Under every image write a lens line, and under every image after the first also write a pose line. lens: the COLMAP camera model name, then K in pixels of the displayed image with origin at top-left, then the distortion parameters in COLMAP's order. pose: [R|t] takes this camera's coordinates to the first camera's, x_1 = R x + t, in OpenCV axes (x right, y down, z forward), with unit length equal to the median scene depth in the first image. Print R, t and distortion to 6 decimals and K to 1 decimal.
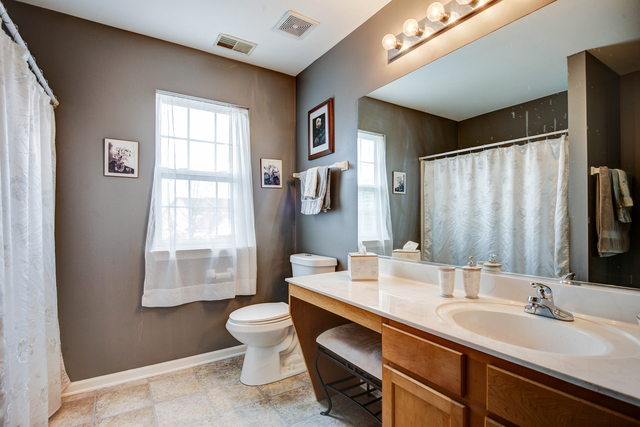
lens RADIAL K [[323.2, 0, 332.3], [0, 323.2, 212.4], [0, 0, 1]] dist [0.000657, -0.000263]
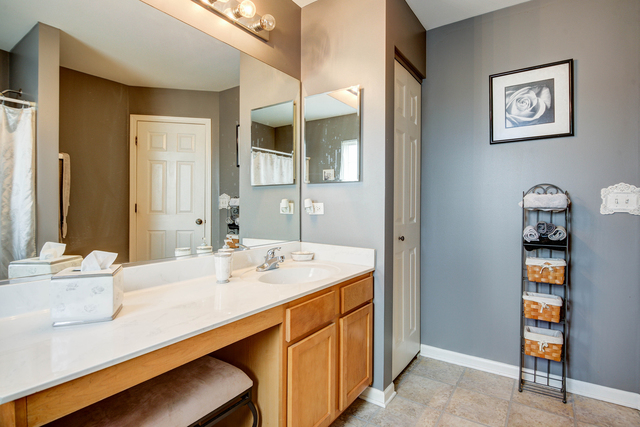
lens RADIAL K [[323.2, 0, 332.3], [0, 323.2, 212.4], [0, 0, 1]] dist [0.000657, -0.000263]
pose [[-0.371131, -0.013561, 0.928482, -0.722643], [-0.022978, 0.999721, 0.005417, 0.026804], [-0.928296, -0.019325, -0.371339, 1.084527]]
